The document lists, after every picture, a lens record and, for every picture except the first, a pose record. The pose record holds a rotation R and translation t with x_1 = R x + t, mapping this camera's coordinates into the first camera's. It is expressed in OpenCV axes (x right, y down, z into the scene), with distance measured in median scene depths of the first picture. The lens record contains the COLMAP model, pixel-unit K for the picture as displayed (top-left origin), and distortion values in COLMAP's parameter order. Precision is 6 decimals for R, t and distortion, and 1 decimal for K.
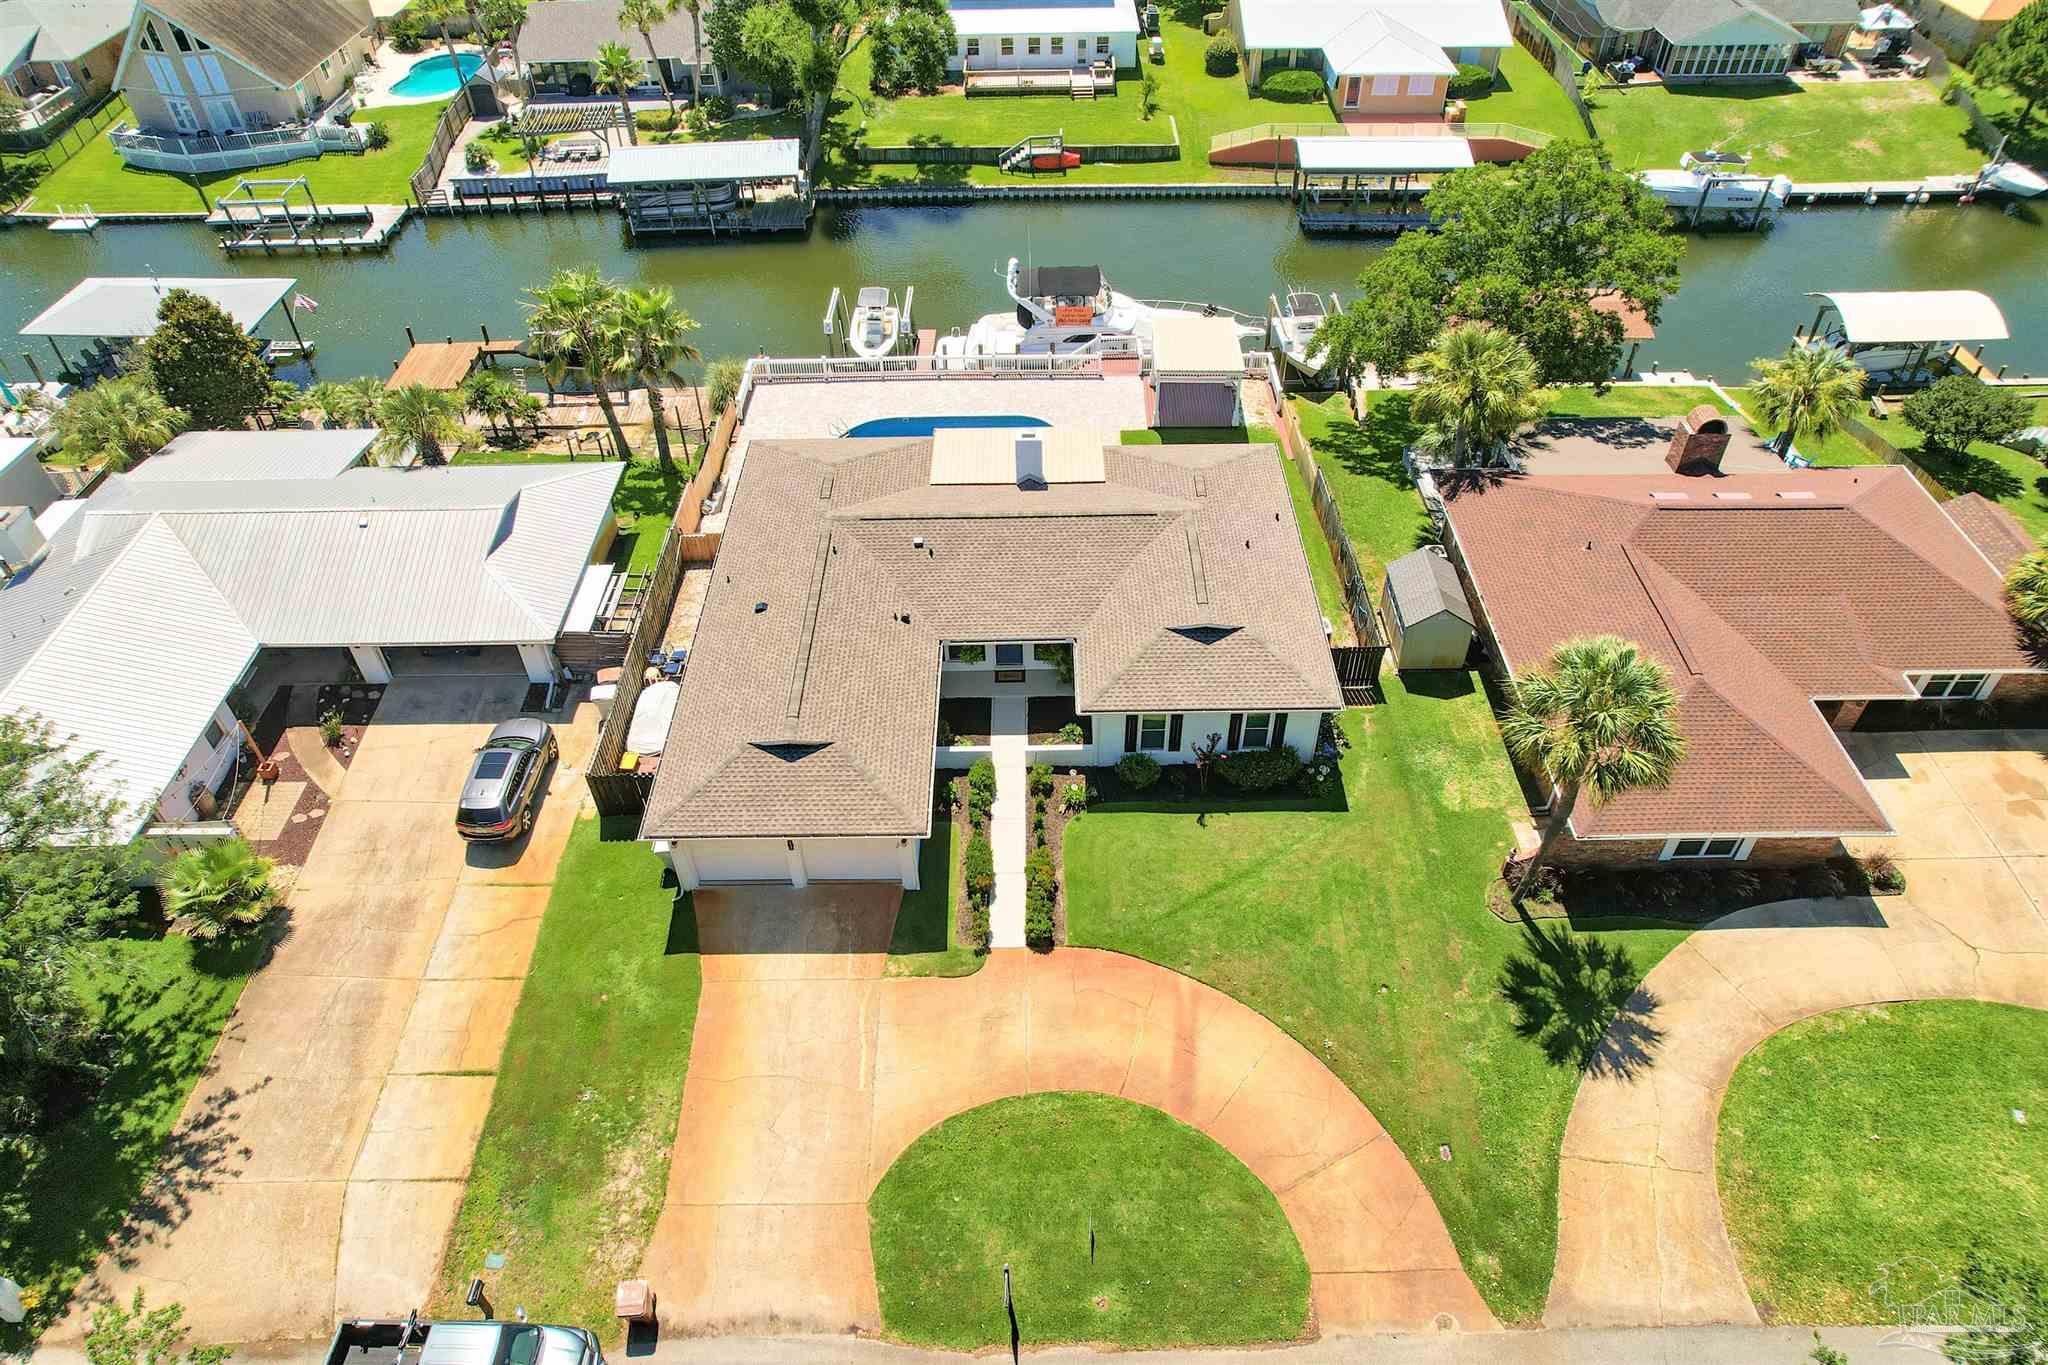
lens RADIAL K [[1313.7, 0, 1032.5], [0, 1313.7, 684.3], [0, 0, 1]] dist [-0.082015, 0.073857]
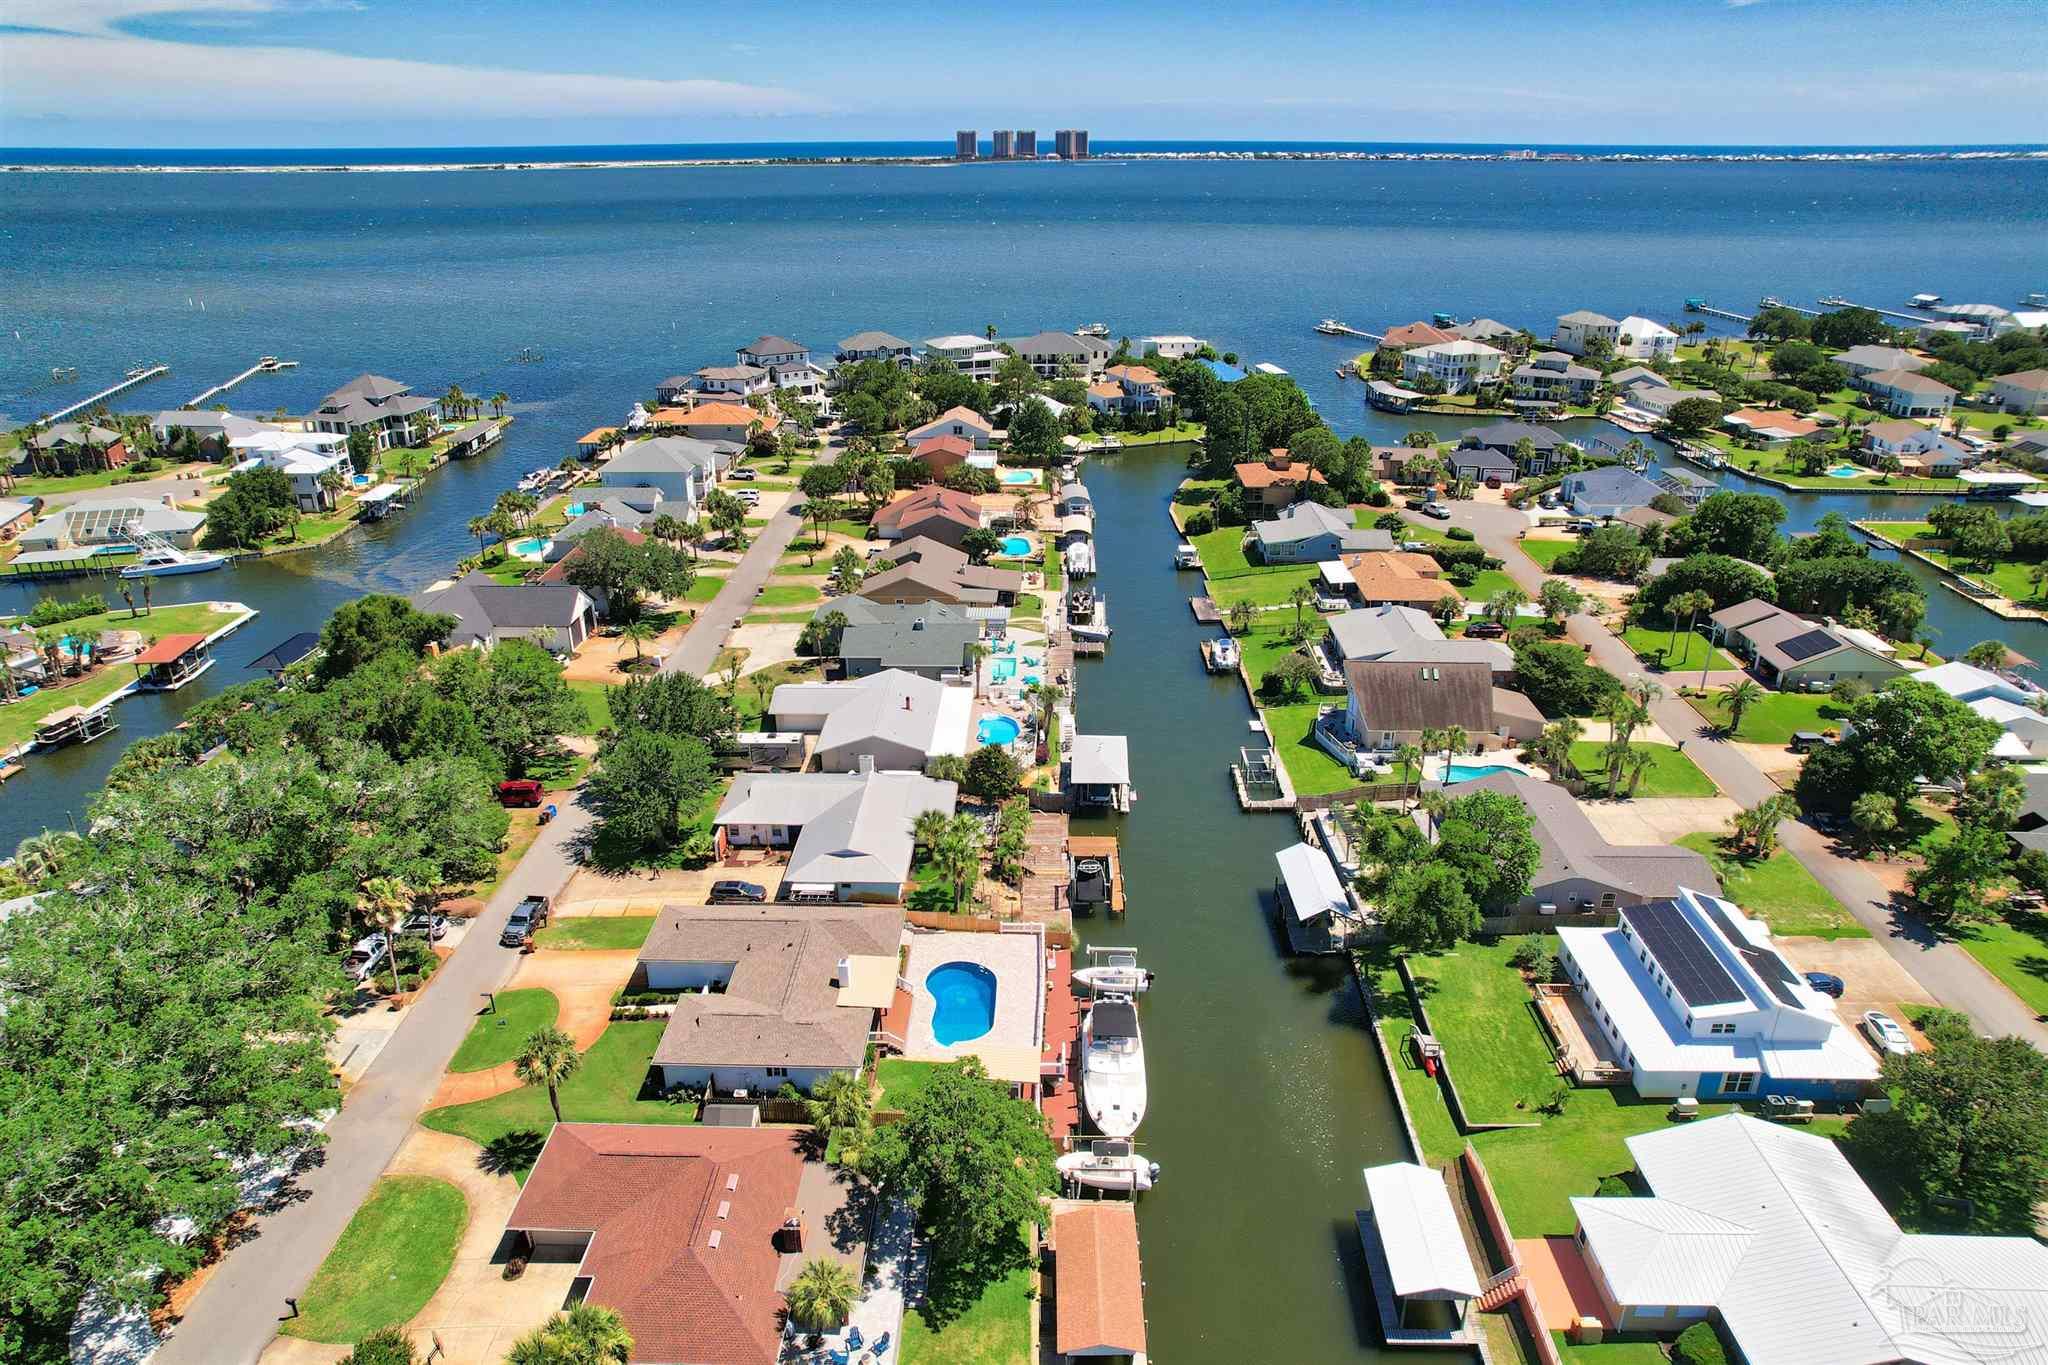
lens RADIAL K [[1313.7, 0, 1032.5], [0, 1313.7, 684.3], [0, 0, 1]] dist [-0.082015, 0.073857]
pose [[-0.046169, 0.396588, -0.916835, 0.995228], [-0.679441, 0.660344, 0.319855, -0.779865], [0.732277, 0.637702, 0.238971, 0.257462]]
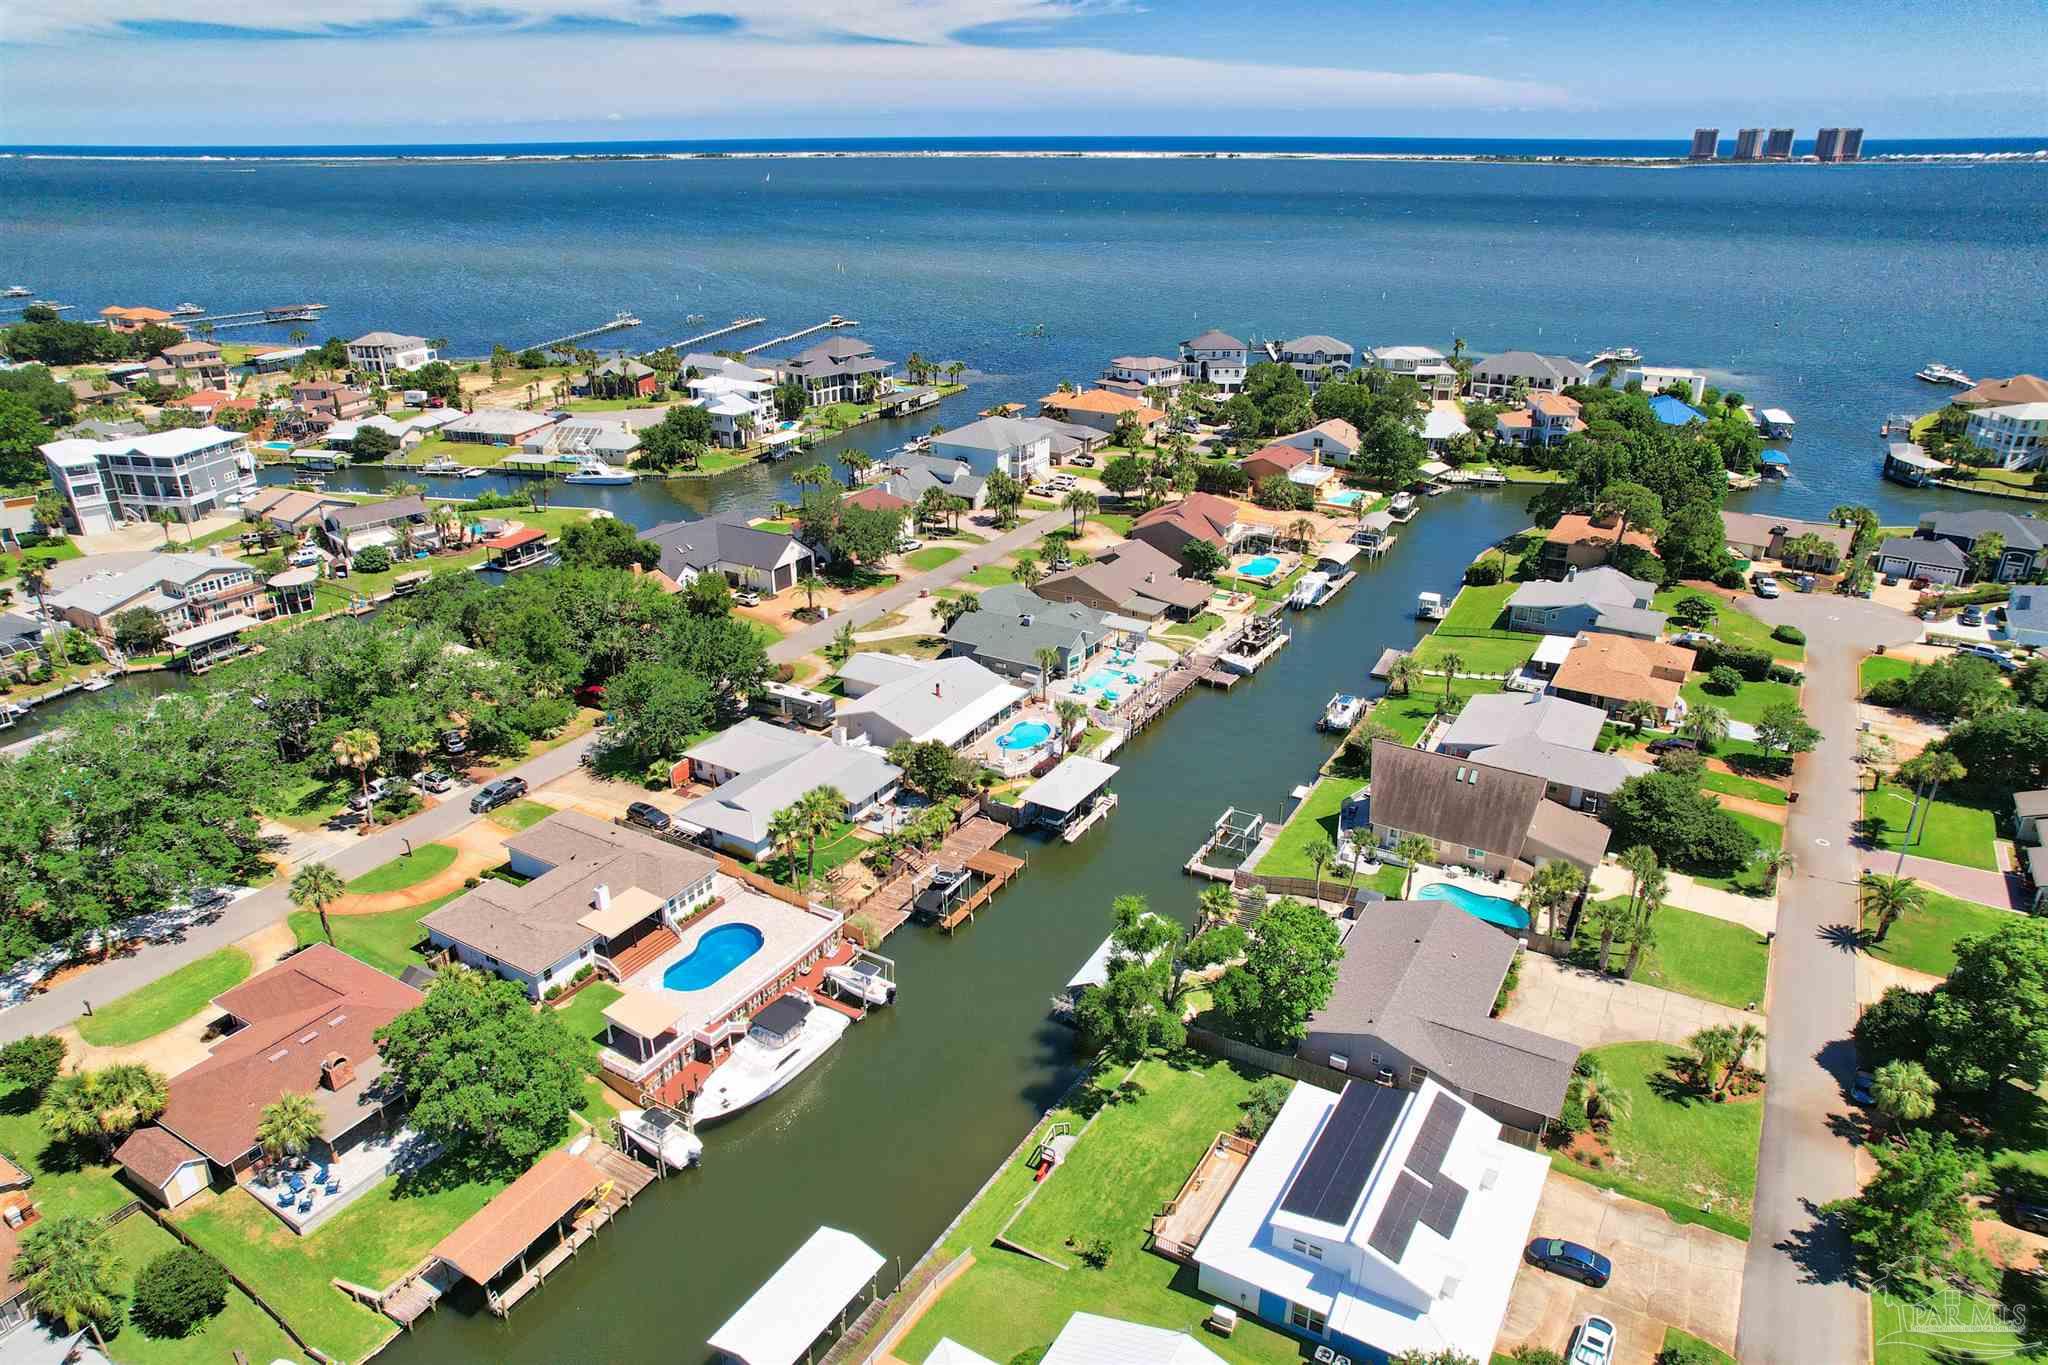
lens RADIAL K [[1313.7, 0, 1032.5], [0, 1313.7, 684.3], [0, 0, 1]] dist [-0.082015, 0.073857]
pose [[-0.530228, 0.341761, -0.775923, 0.731192], [-0.572205, 0.531075, 0.624933, -1.299080], [0.625651, 0.775344, -0.086033, 0.806035]]
